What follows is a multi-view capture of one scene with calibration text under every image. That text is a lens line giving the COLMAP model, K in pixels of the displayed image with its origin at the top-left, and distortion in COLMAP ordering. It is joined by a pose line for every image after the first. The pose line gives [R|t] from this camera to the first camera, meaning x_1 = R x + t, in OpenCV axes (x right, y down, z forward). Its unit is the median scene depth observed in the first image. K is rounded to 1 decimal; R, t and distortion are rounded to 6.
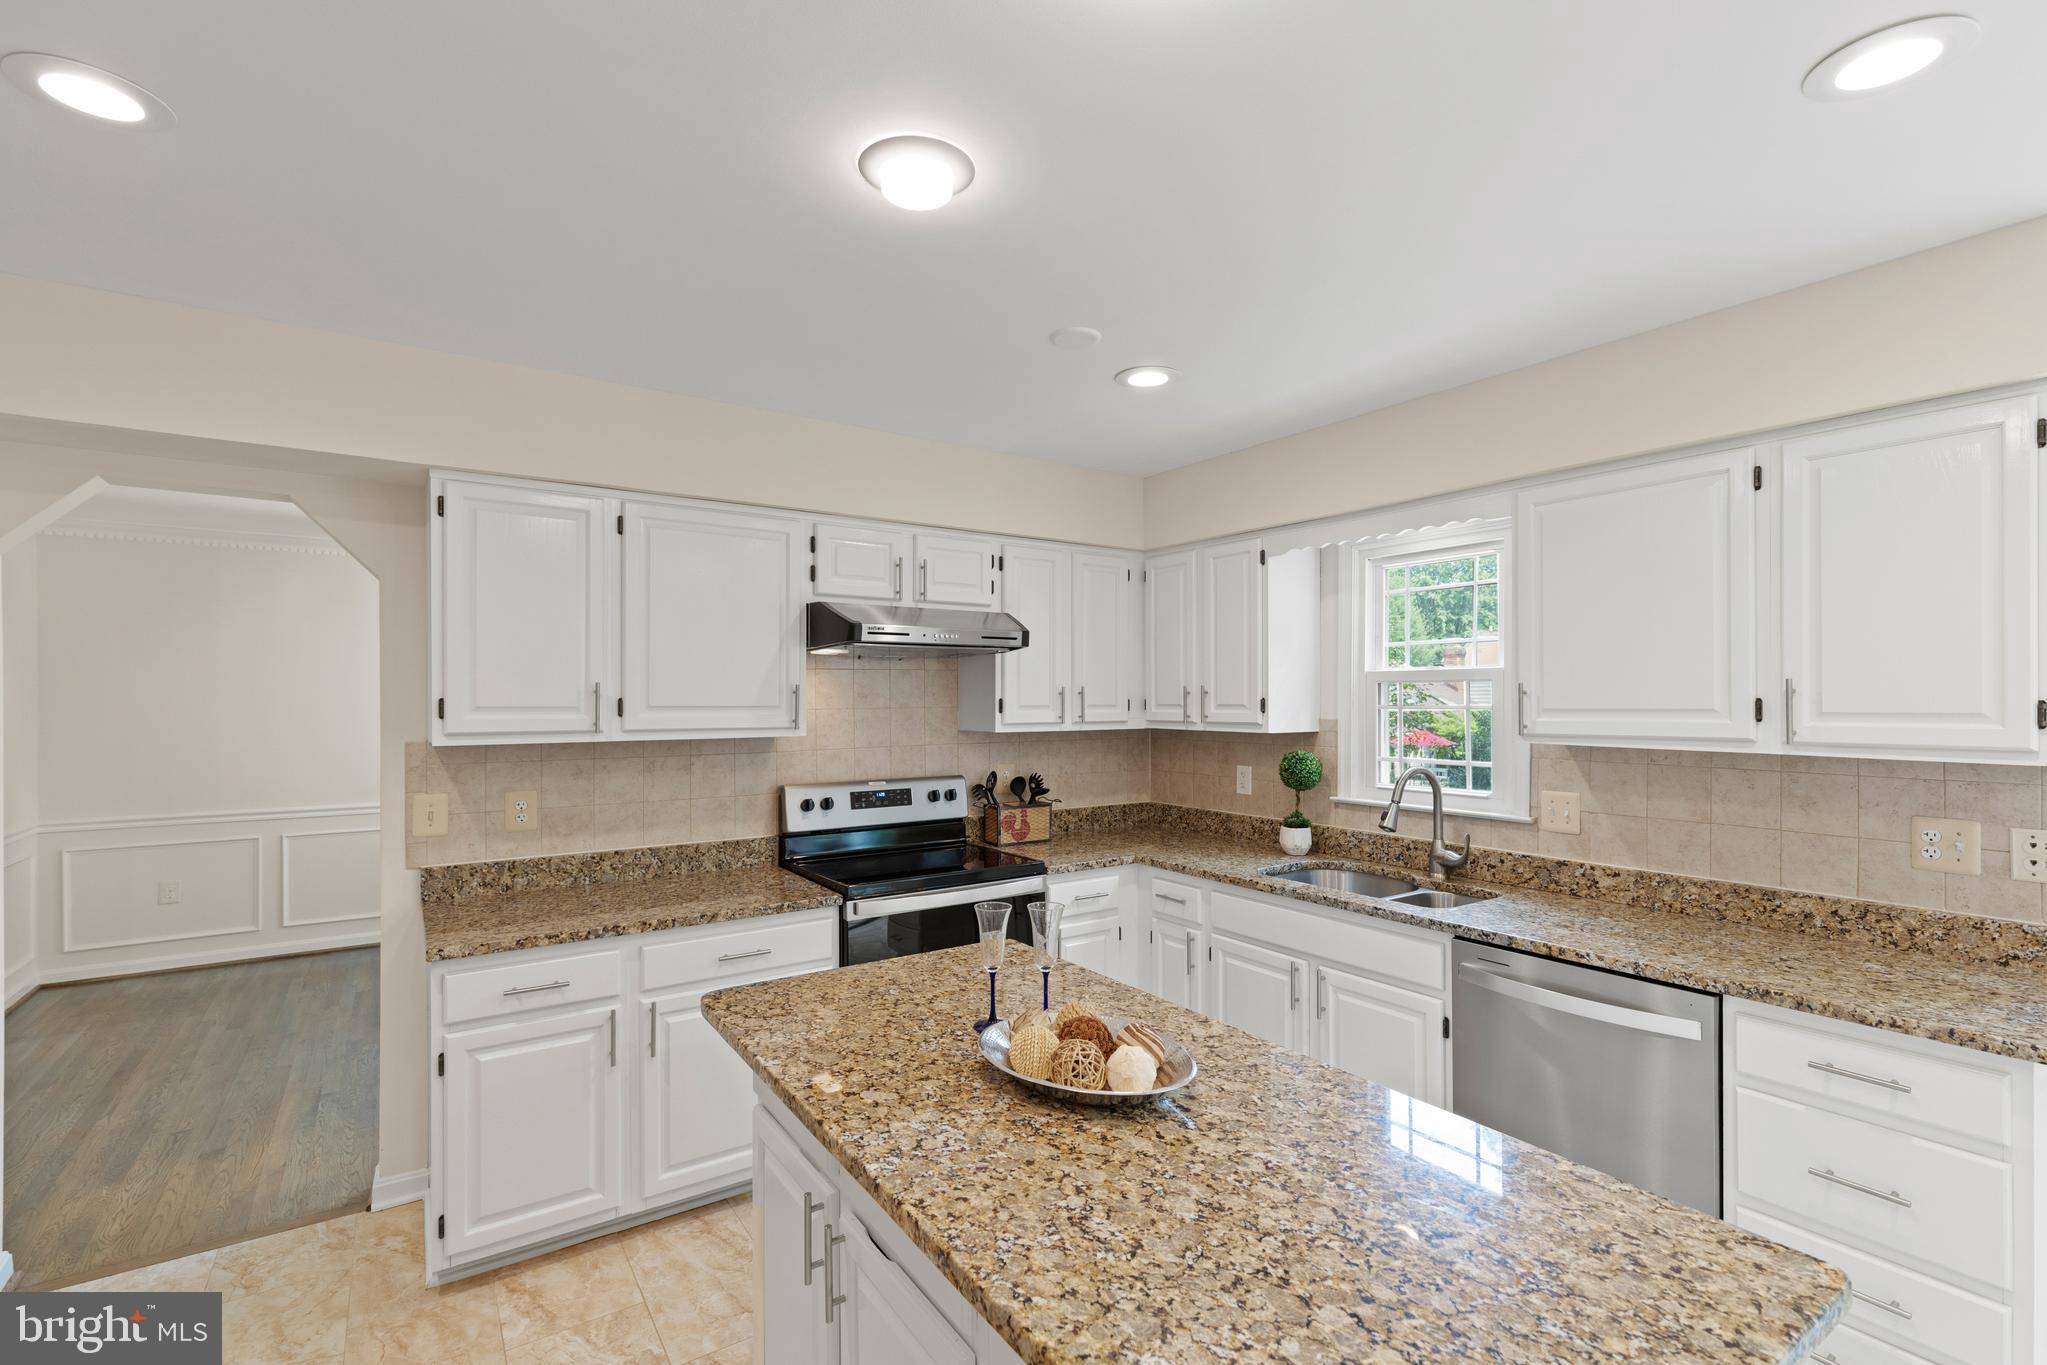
lens RADIAL K [[926.9, 0, 1049.6], [0, 926.9, 716.4], [0, 0, 1]] dist [0.012483, -0.000156]
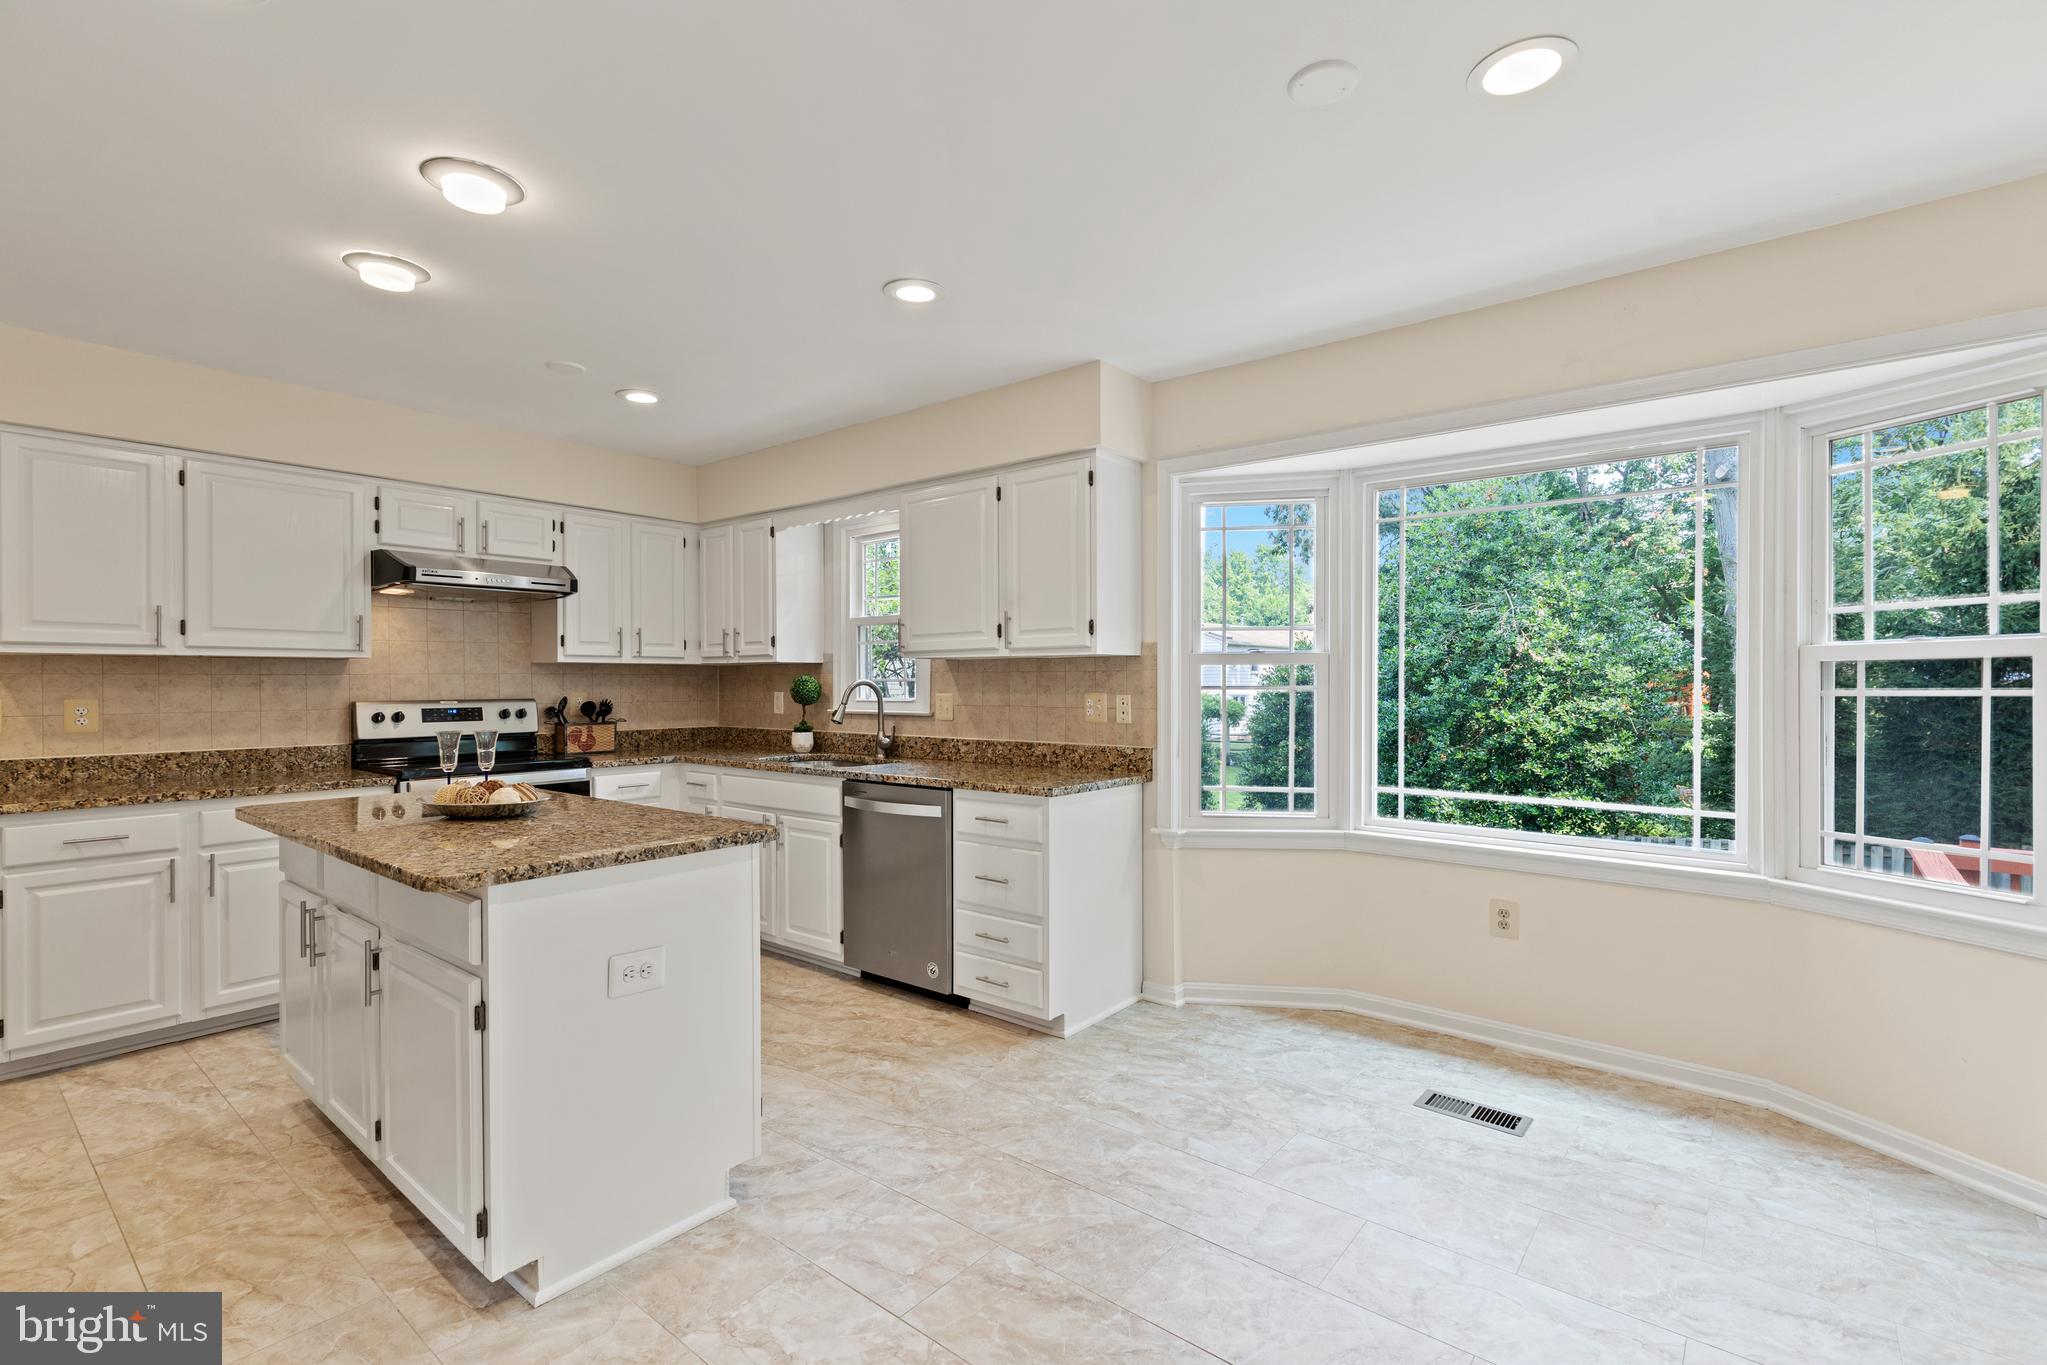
lens RADIAL K [[926.9, 0, 1042.5], [0, 926.9, 700.2], [0, 0, 1]] dist [0.012483, -0.000156]
pose [[0.961985, -0.004948, 0.273057, 0.269723], [0.005635, 0.999983, -0.001732, 0.088536], [-0.273044, 0.003205, 0.961996, -0.460510]]
